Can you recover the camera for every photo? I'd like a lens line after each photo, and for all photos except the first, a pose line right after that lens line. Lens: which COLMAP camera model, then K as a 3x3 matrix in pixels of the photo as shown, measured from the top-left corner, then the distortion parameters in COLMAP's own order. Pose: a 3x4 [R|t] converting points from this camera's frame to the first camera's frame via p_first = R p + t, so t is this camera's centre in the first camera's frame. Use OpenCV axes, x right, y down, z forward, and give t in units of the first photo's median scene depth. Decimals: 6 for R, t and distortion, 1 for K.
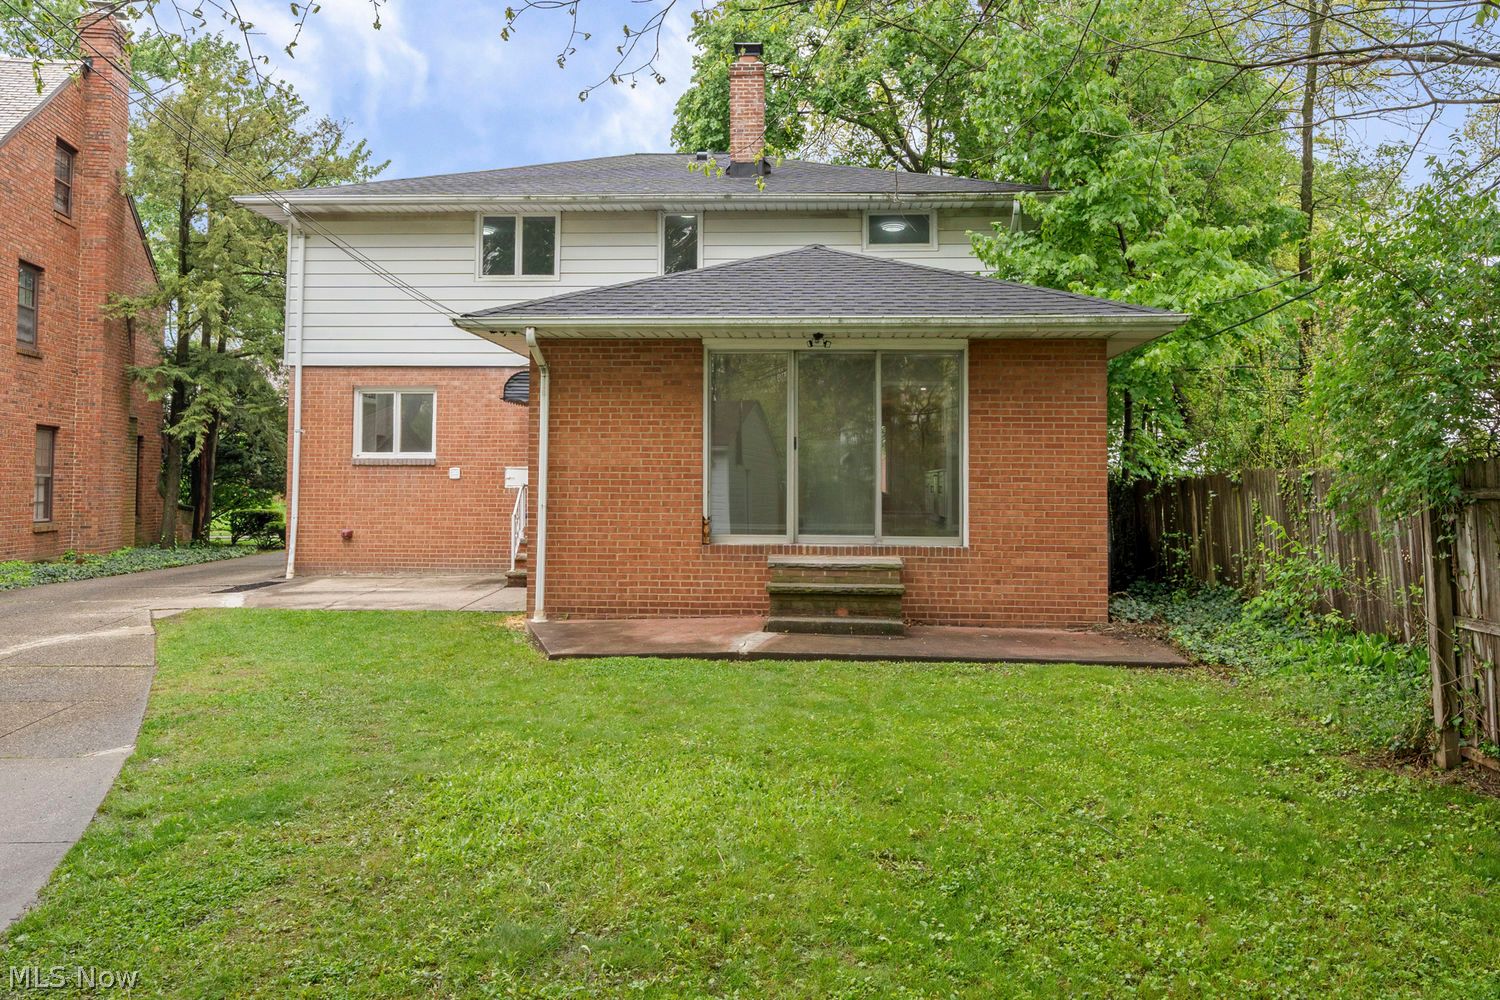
lens RADIAL K [[1104.2, 0, 750.0], [0, 1104.2, 500.0], [0, 0, 1]] dist [-0.003000, -0.000483]
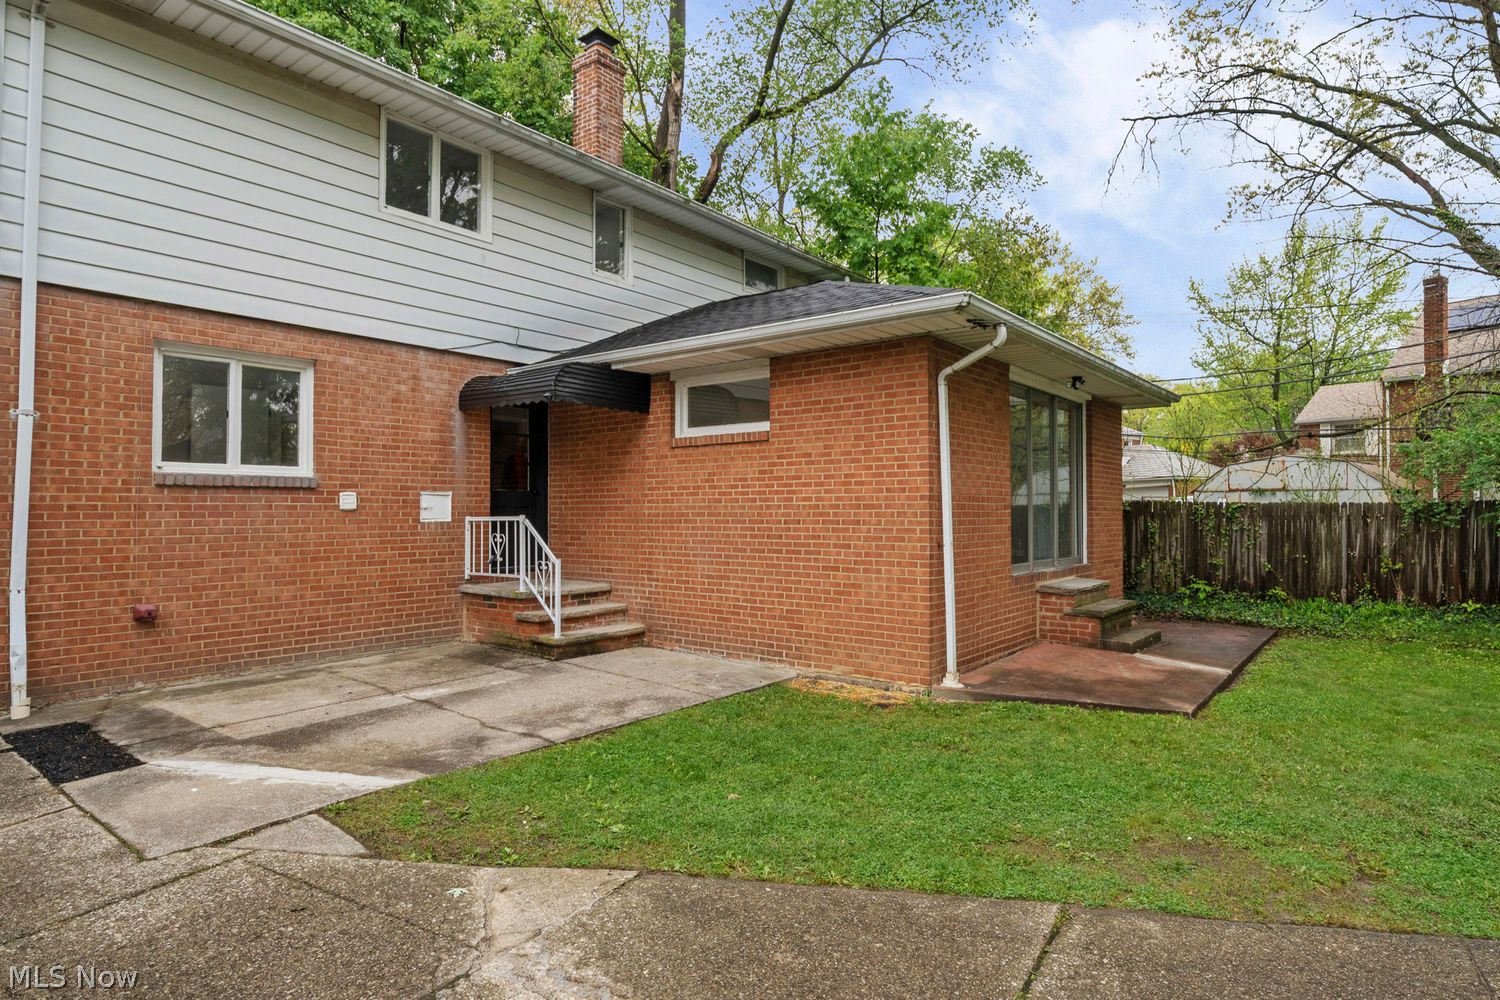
lens RADIAL K [[833.4, 0, 750.0], [0, 833.4, 500.0], [0, 0, 1]] dist [-0.001891, -0.001900]
pose [[0.577814, 0.004923, 0.816153, -0.525698], [0.014737, 0.999756, -0.016463, -0.013240], [-0.816035, 0.021540, 0.577601, 0.528942]]
